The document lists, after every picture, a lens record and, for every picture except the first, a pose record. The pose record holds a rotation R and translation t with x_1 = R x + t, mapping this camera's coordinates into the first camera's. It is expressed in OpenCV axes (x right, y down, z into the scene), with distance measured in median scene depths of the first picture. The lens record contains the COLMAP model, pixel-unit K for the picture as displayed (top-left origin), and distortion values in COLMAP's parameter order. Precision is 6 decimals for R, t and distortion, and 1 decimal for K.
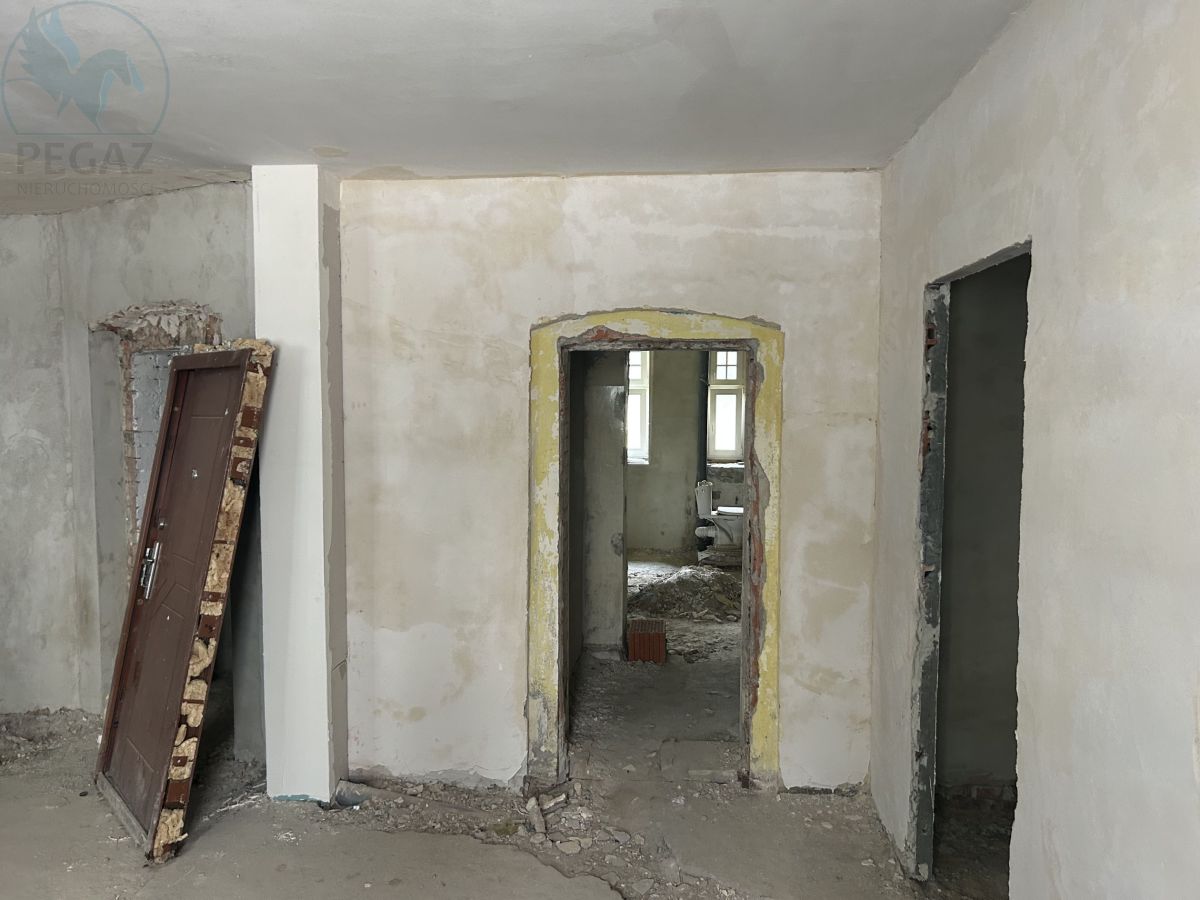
lens RADIAL K [[903.0, 0, 600.0], [0, 903.0, 449.7], [0, 0, 1]] dist [0.012105, -0.004990]
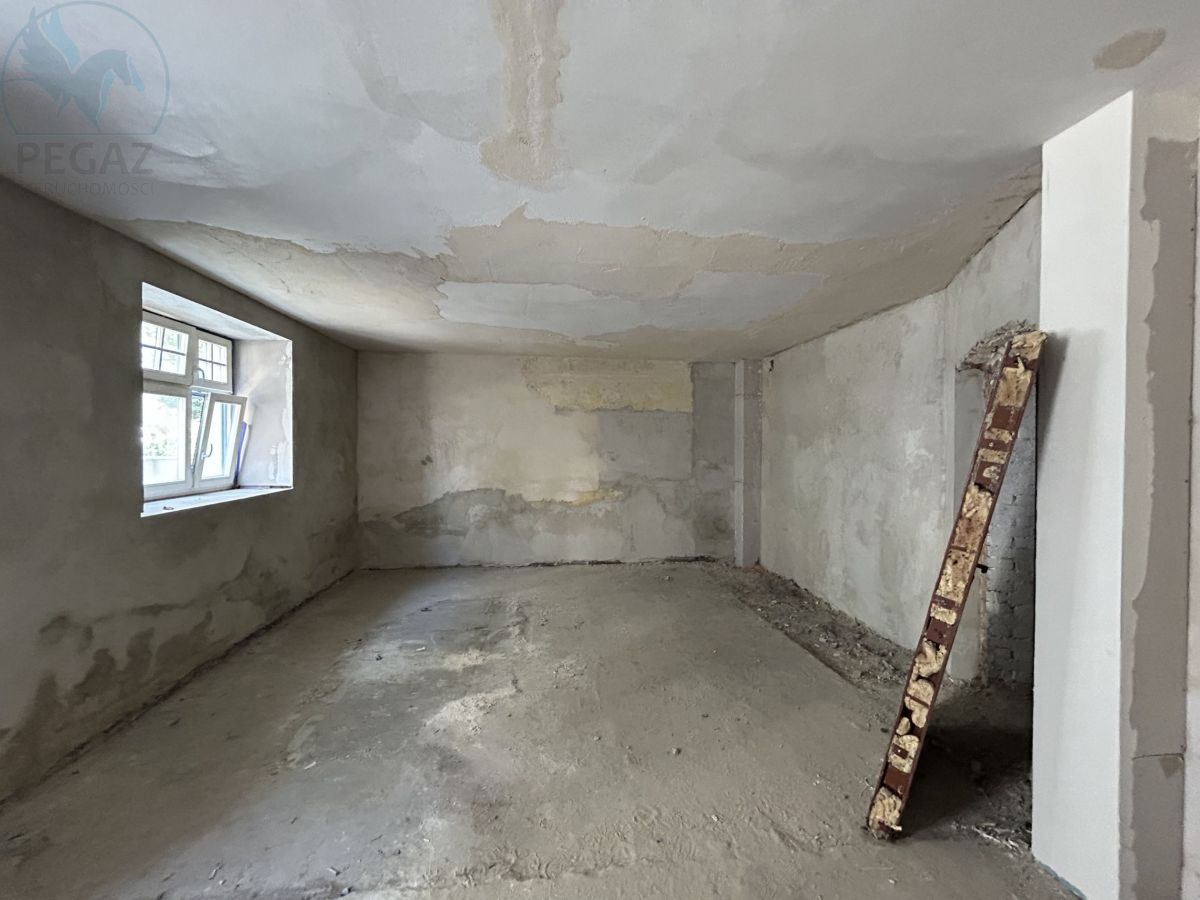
lens RADIAL K [[483.9, 0, 600.3], [0, 483.9, 448.2], [0, 0, 1]] dist [0.000915, -0.000113]
pose [[0.203153, 0.007233, -0.979120, 0.004019], [-0.074381, 0.997197, -0.008066, 0.028680], [0.976318, 0.074466, 0.203121, 0.517478]]
